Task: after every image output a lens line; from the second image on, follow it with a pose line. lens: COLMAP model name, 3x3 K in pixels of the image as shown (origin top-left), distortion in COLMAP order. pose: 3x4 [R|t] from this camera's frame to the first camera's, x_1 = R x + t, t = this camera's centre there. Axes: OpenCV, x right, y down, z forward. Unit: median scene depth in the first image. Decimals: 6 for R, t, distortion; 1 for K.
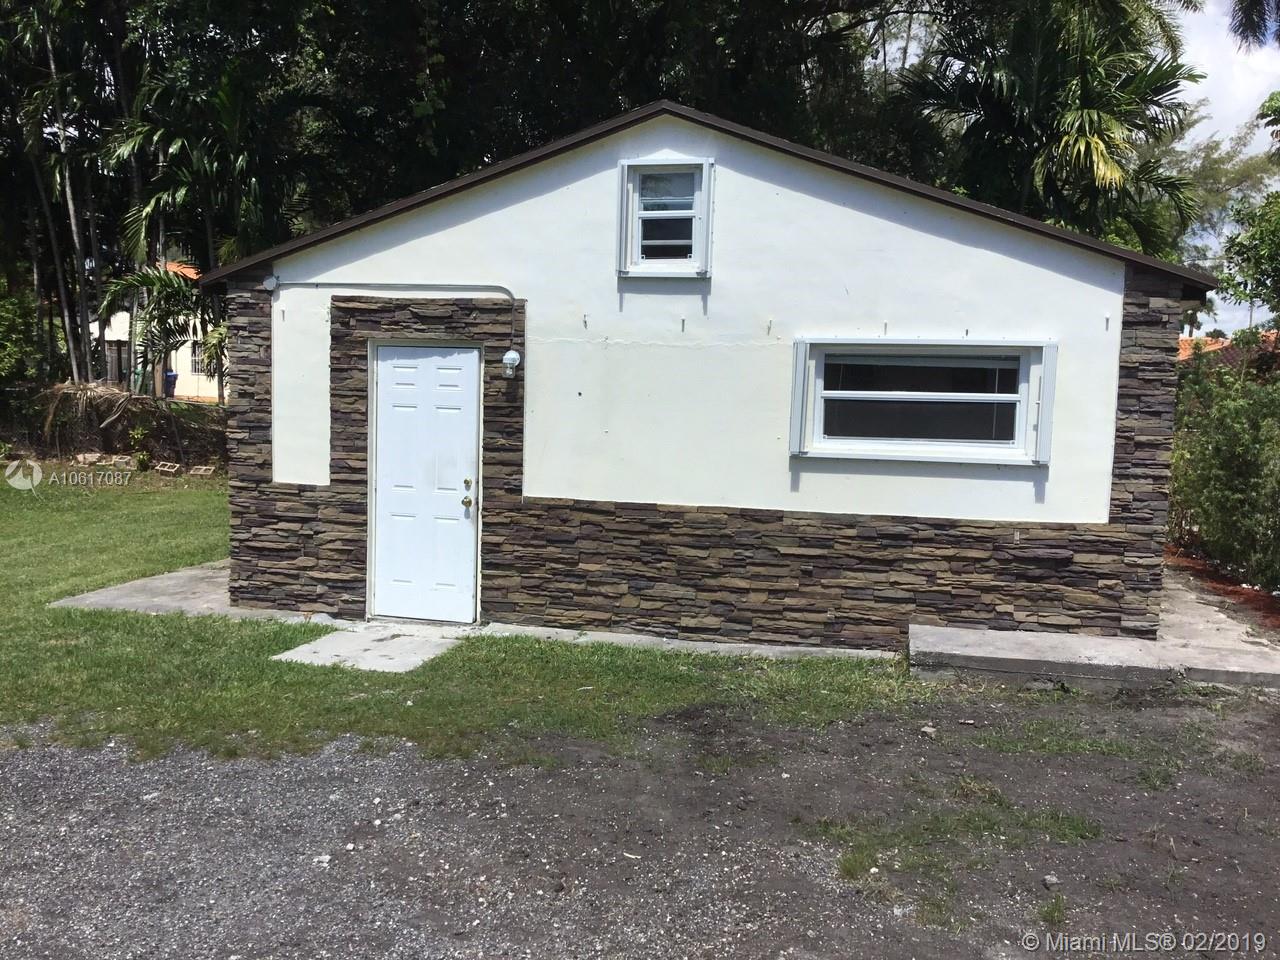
lens RADIAL K [[1155.1, 0, 630.6], [0, 1155.1, 478.5], [0, 0, 1]] dist [0.117499, -0.232867]
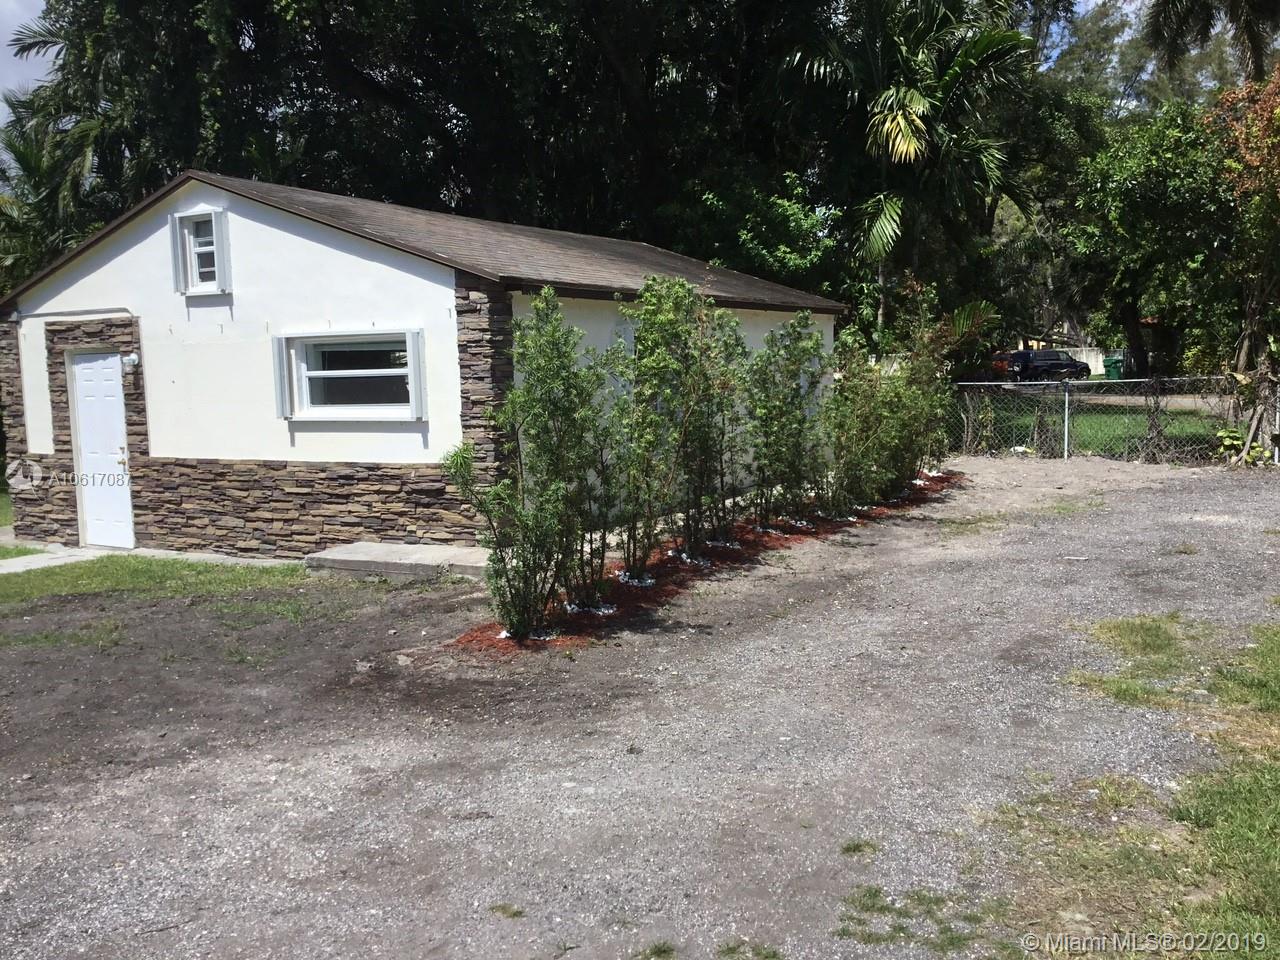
lens RADIAL K [[1155.1, 0, 630.6], [0, 1155.1, 478.5], [0, 0, 1]] dist [0.117499, -0.232867]
pose [[0.958176, -0.024993, -0.285085, 0.934714], [0.029507, 0.999498, 0.011547, 0.045649], [0.284653, -0.019476, 0.958433, -0.207061]]
